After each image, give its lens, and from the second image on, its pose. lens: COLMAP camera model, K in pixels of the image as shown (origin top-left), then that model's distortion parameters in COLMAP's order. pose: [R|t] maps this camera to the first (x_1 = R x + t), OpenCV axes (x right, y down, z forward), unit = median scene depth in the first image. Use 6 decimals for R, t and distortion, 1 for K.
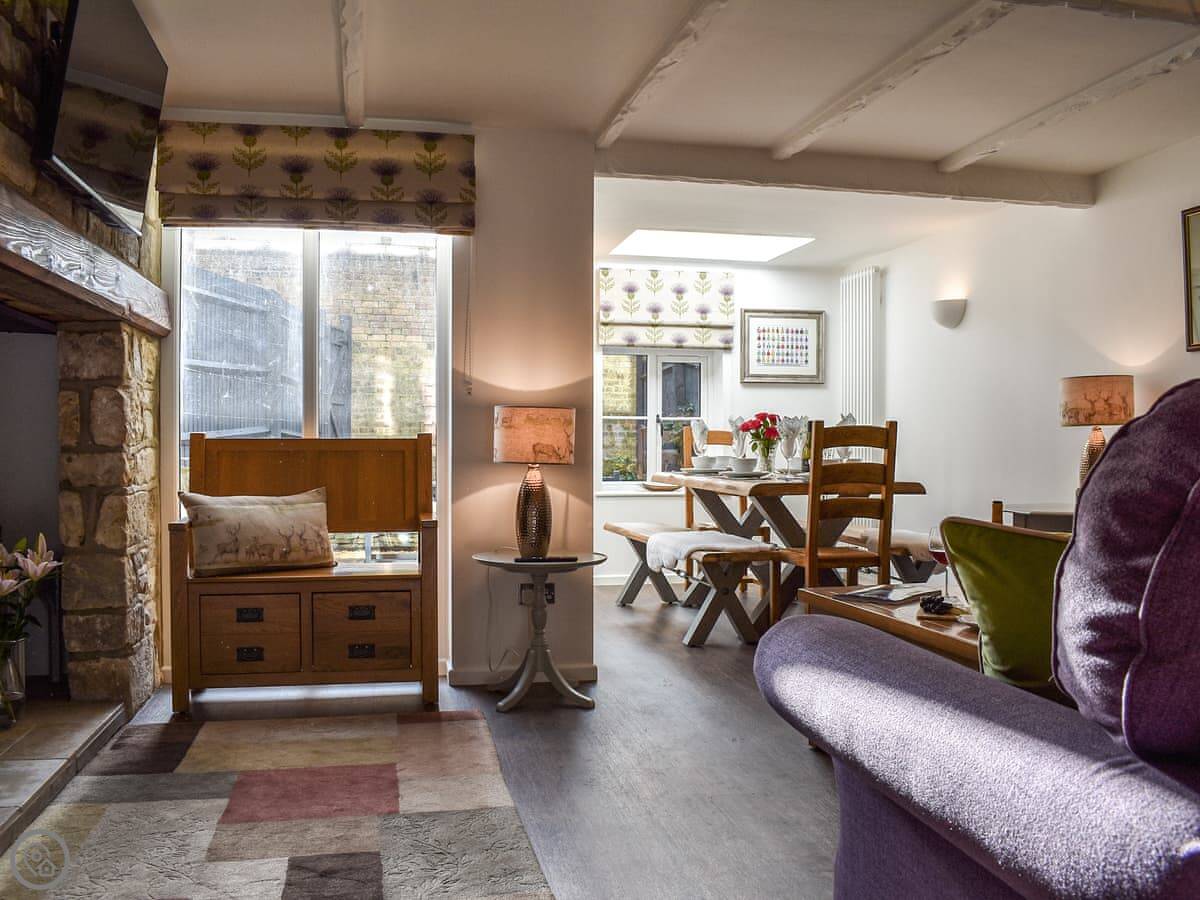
lens RADIAL K [[1086.8, 0, 600.0], [0, 1086.8, 450.0], [0, 0, 1]] dist [-0.045039, 0.002292]
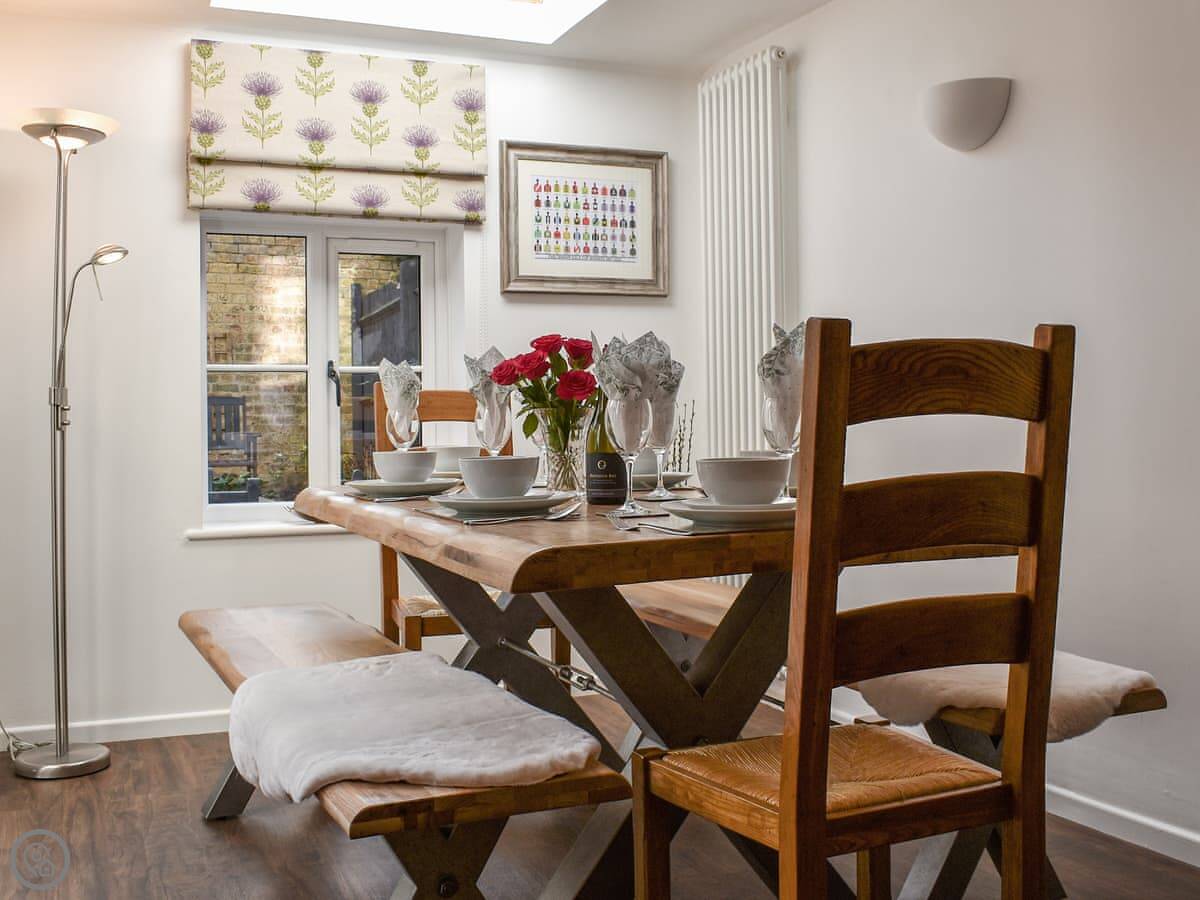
lens RADIAL K [[1086.8, 0, 600.0], [0, 1086.8, 450.0], [0, 0, 1]] dist [-0.045039, 0.002292]
pose [[0.979372, -0.018161, 0.201249, 0.074156], [0.014059, 0.999664, 0.021790, -0.001883], [-0.201577, -0.018511, 0.979298, 0.517192]]
